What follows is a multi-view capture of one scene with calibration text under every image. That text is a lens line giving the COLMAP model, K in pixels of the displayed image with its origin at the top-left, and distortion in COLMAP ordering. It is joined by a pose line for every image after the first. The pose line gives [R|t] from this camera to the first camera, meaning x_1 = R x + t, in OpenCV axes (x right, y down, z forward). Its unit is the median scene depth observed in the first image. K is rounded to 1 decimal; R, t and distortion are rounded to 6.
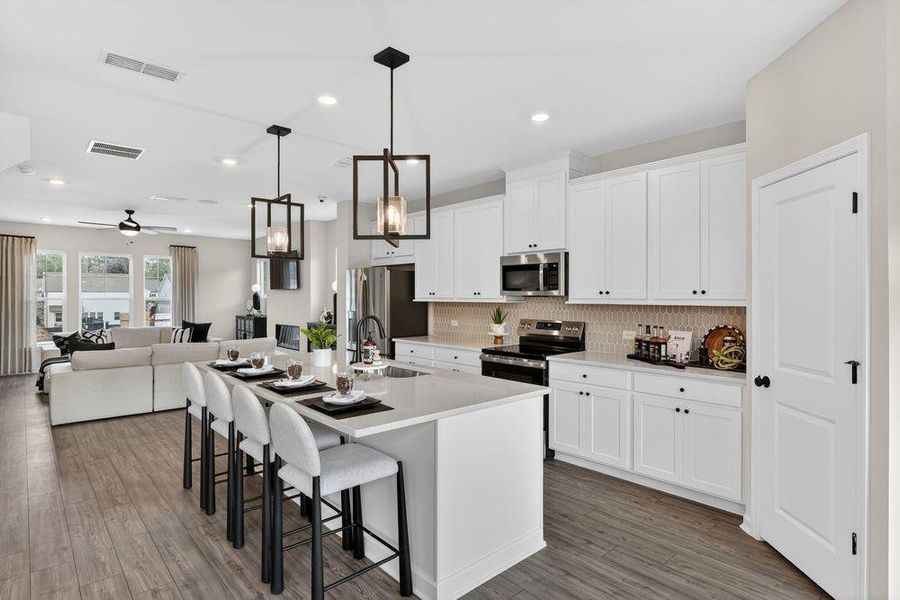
lens RADIAL K [[467.0, 0, 443.7], [0, 467.0, 295.3], [0, 0, 1]] dist [-0.022079, -0.000712]
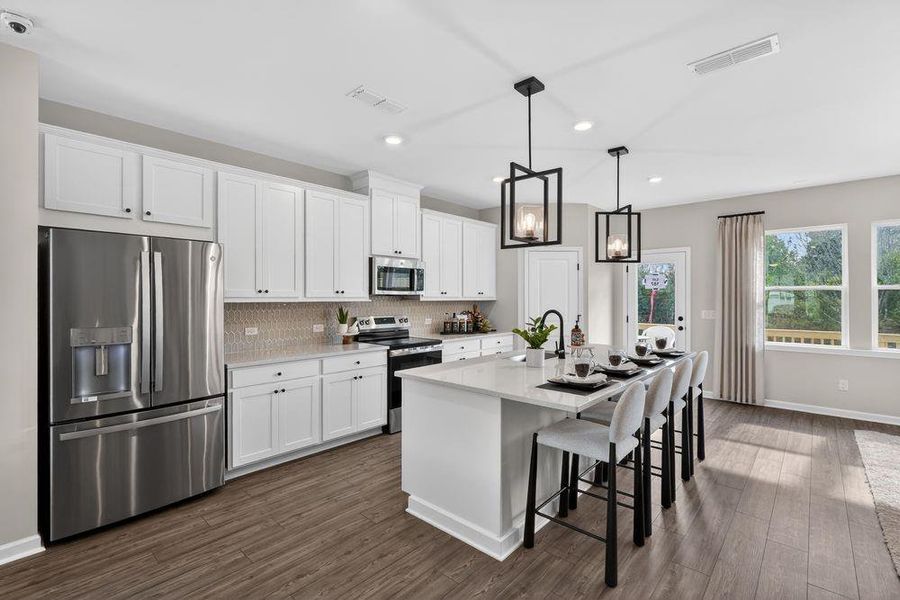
lens RADIAL K [[401.4, 0, 446.3], [0, 401.4, 298.7], [0, 0, 1]] dist [-0.010827, -0.000083]
pose [[-0.090737, -0.002705, 0.995871, -0.781357], [0.000851, 0.999996, 0.002794, 0.007769], [-0.995875, 0.001101, -0.090734, 0.925158]]
